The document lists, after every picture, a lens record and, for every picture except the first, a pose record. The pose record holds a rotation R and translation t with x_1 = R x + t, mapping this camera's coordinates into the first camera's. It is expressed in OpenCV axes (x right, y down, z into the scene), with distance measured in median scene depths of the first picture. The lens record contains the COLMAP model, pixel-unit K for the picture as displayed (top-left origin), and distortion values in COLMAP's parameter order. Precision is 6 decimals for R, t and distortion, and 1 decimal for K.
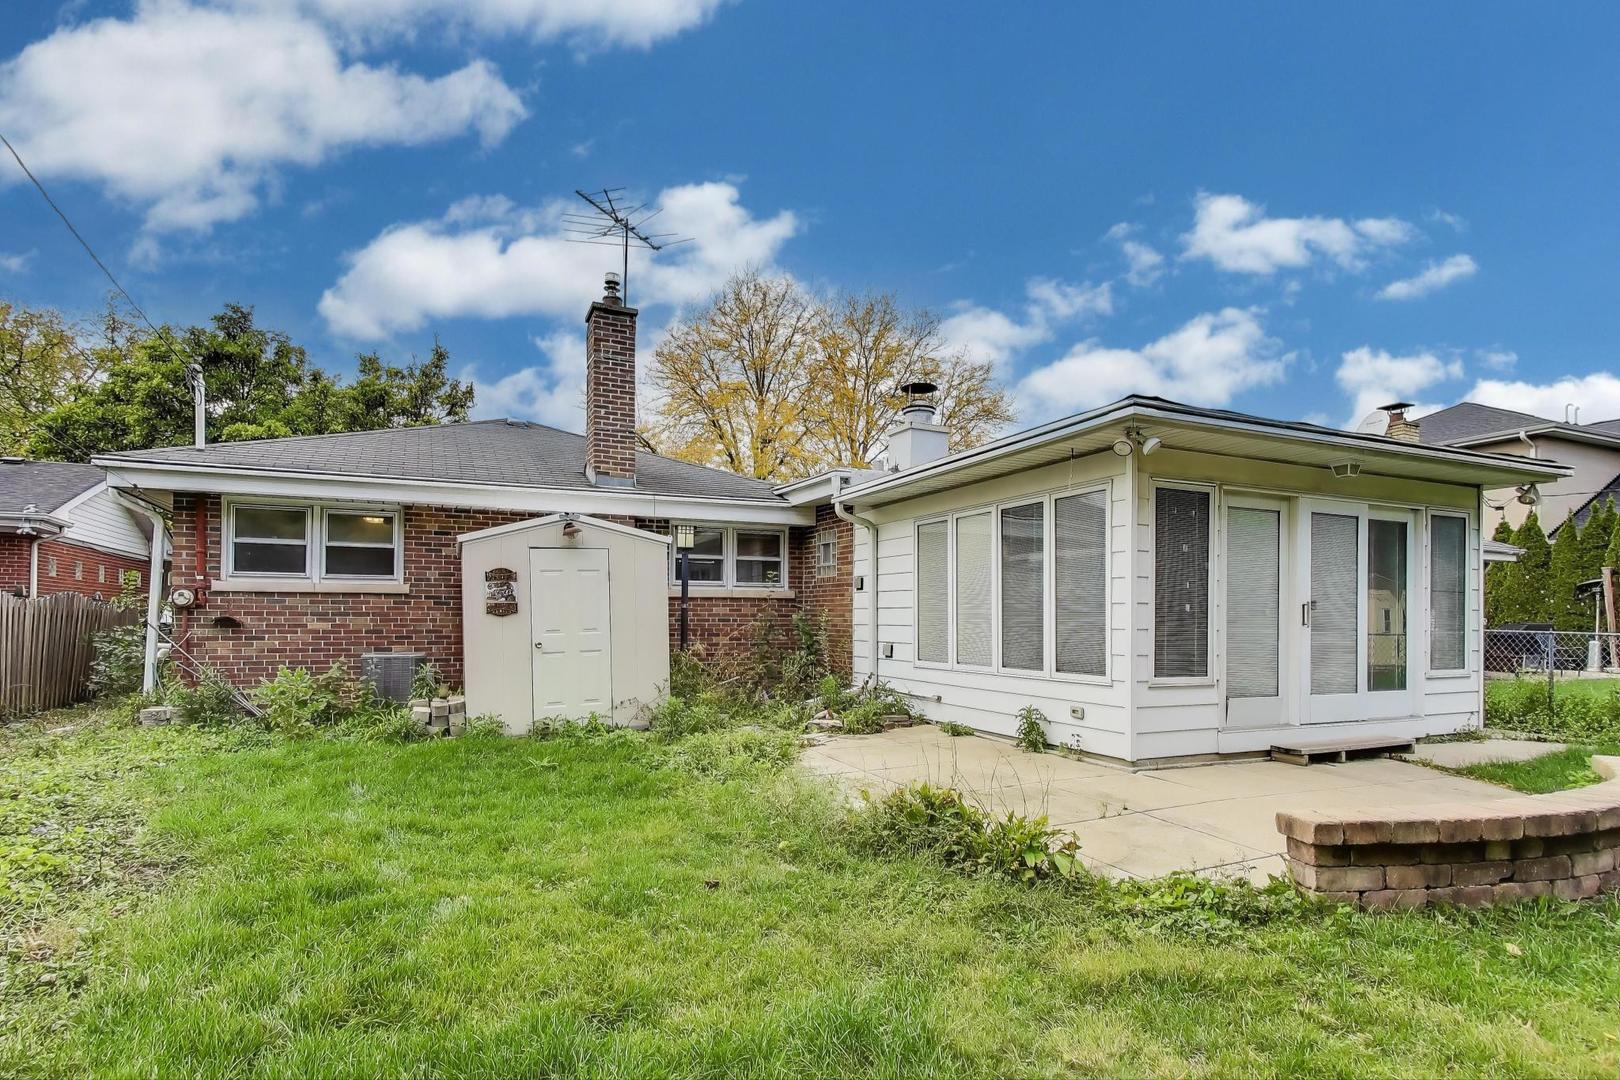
lens RADIAL K [[842.1, 0, 810.4], [0, 842.1, 617.1], [0, 0, 1]] dist [-0.002075, -0.000800]
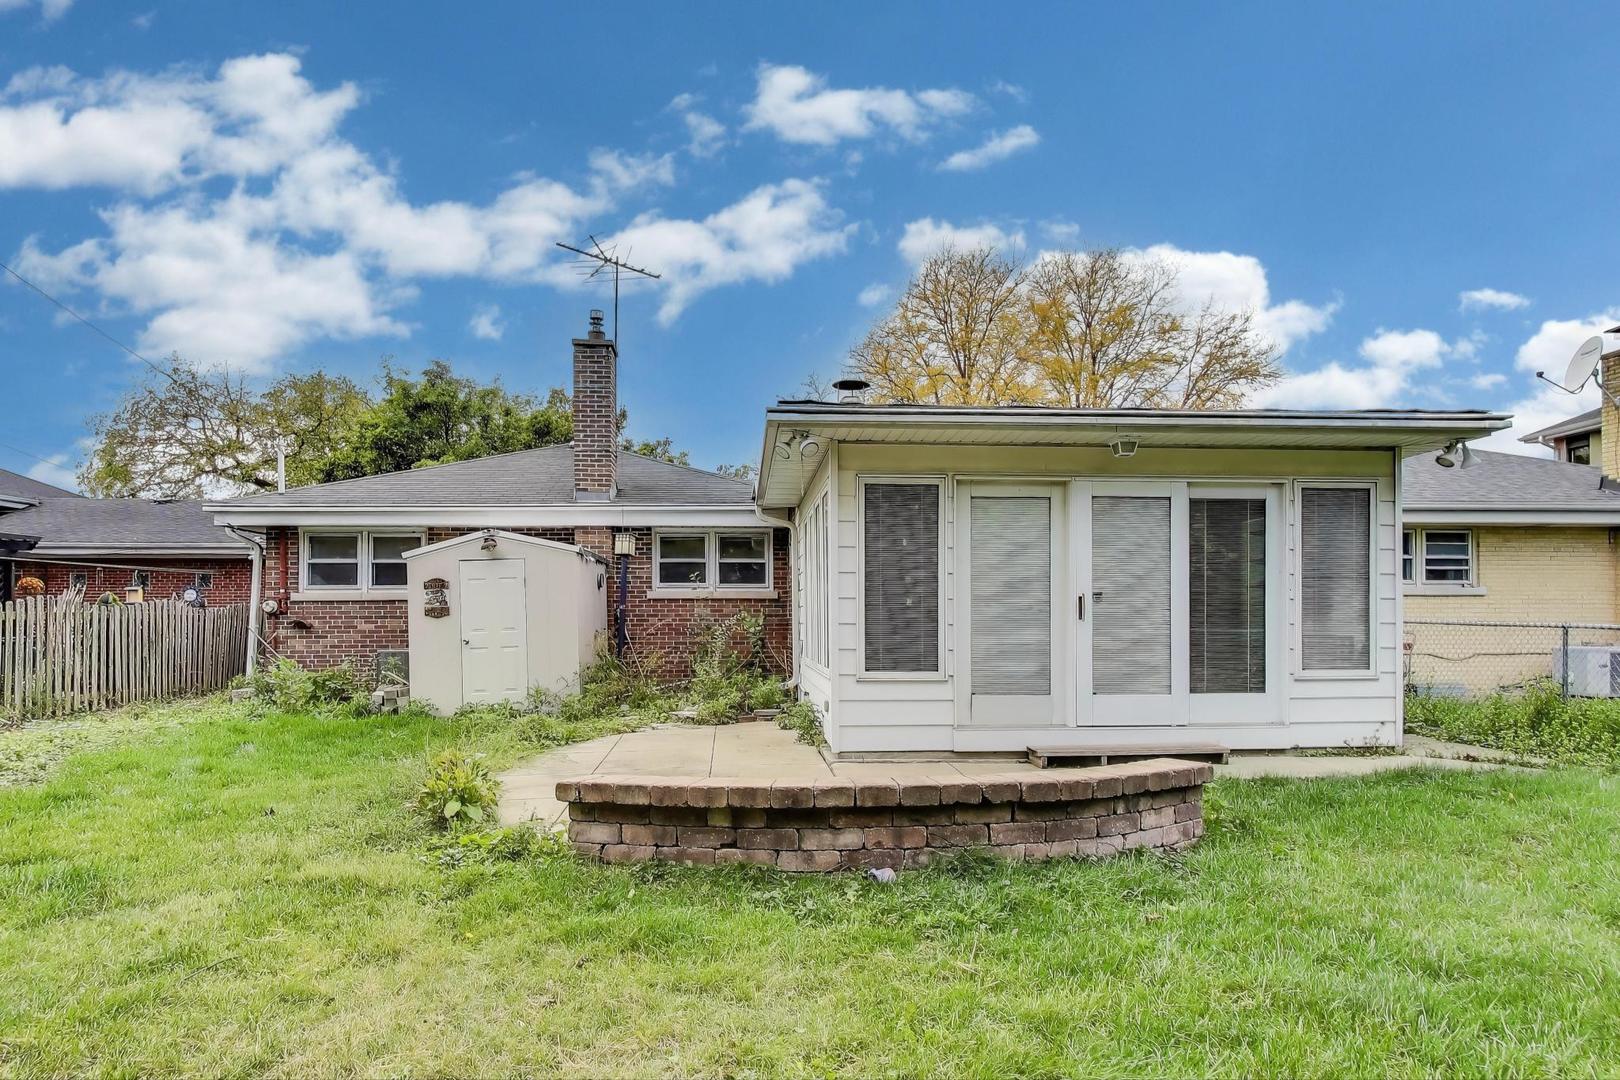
lens RADIAL K [[917.3, 0, 822.7], [0, 917.3, 612.6], [0, 0, 1]] dist [-0.001405, -0.000384]
pose [[0.935271, -0.012013, -0.353730, 0.613443], [0.009767, 0.999919, -0.008133, 0.007439], [0.353799, 0.004152, 0.935312, -0.039383]]
